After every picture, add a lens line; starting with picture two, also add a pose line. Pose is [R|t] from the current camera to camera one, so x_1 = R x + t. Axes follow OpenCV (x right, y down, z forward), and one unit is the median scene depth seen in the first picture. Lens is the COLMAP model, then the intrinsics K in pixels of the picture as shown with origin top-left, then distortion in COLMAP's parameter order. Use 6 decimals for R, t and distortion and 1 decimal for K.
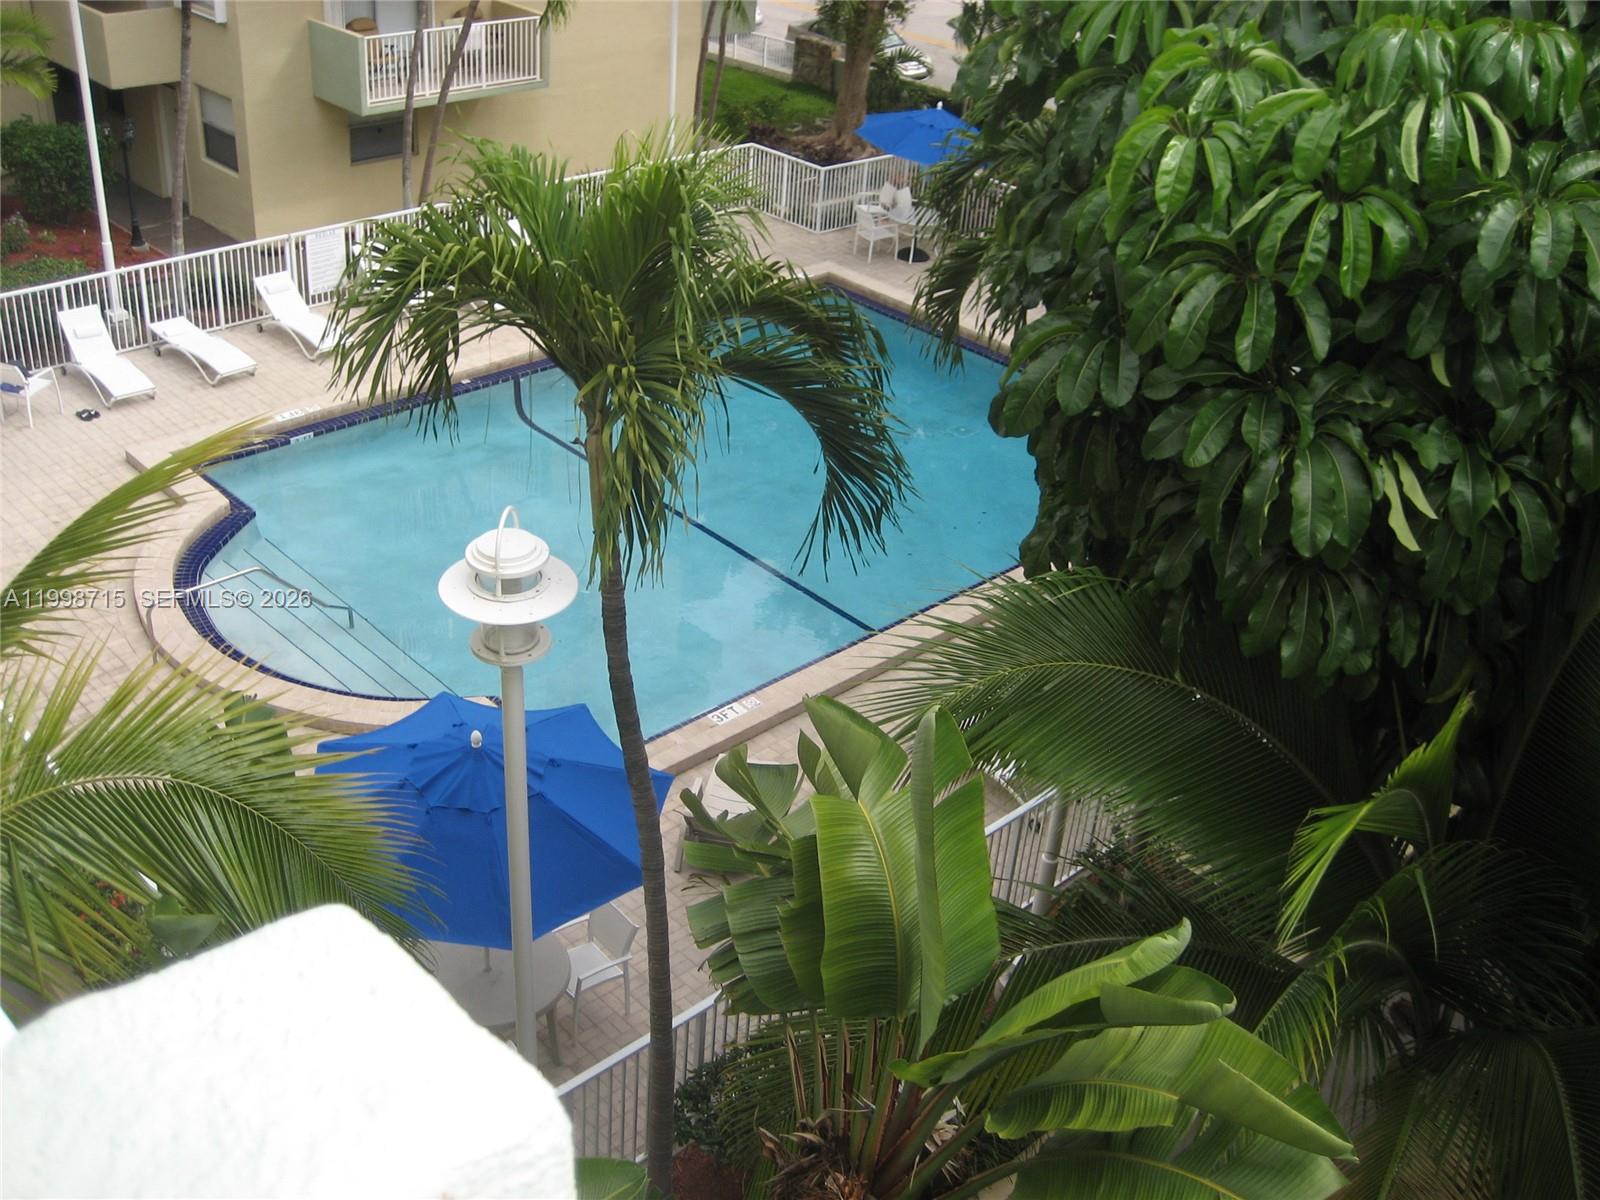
lens RADIAL K [[1660.1, 0, 800.0], [0, 1660.1, 600.0], [0, 0, 1]] dist [-0.177446, 0.273311]
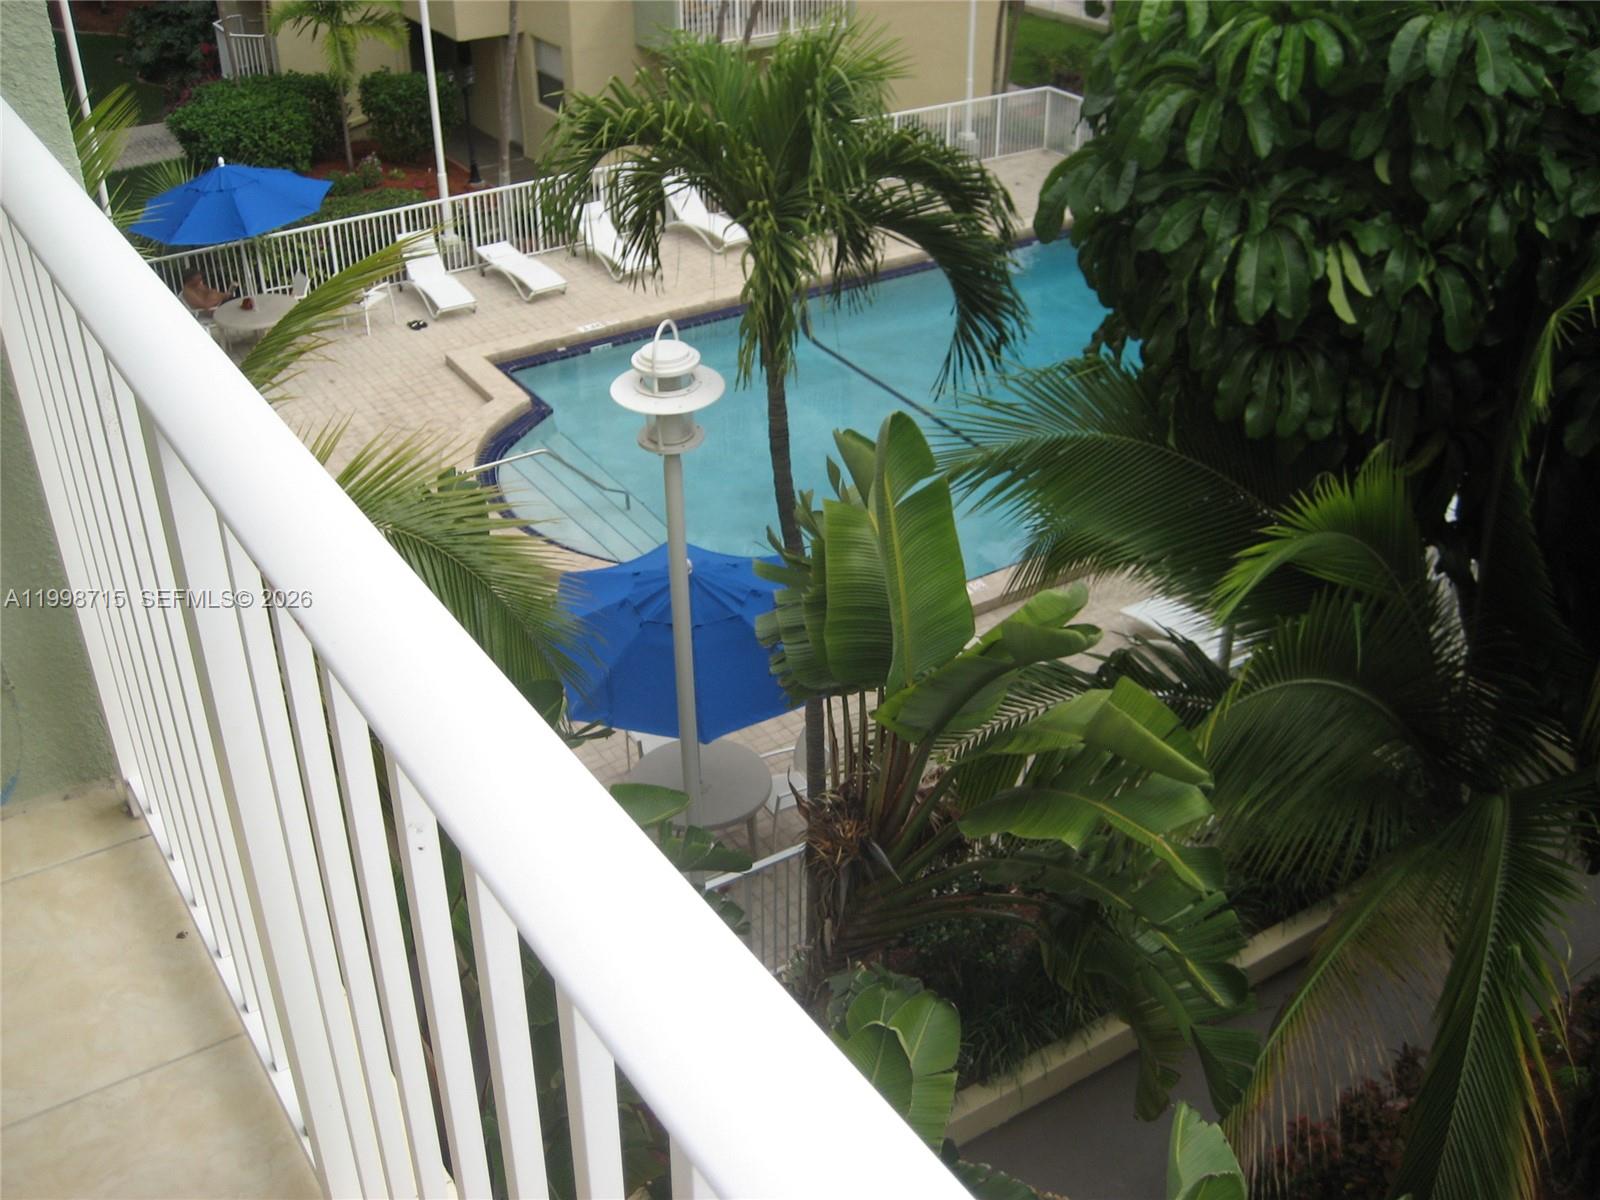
lens RADIAL K [[1645.4, 0, 800.0], [0, 1645.4, 600.0], [0, 0, 1]] dist [-0.174618, 0.293172]
pose [[0.978724, 0.045060, -0.200174, 0.149334], [-0.040685, 0.998836, 0.025918, 0.100723], [0.201109, -0.017223, 0.979417, -0.145579]]
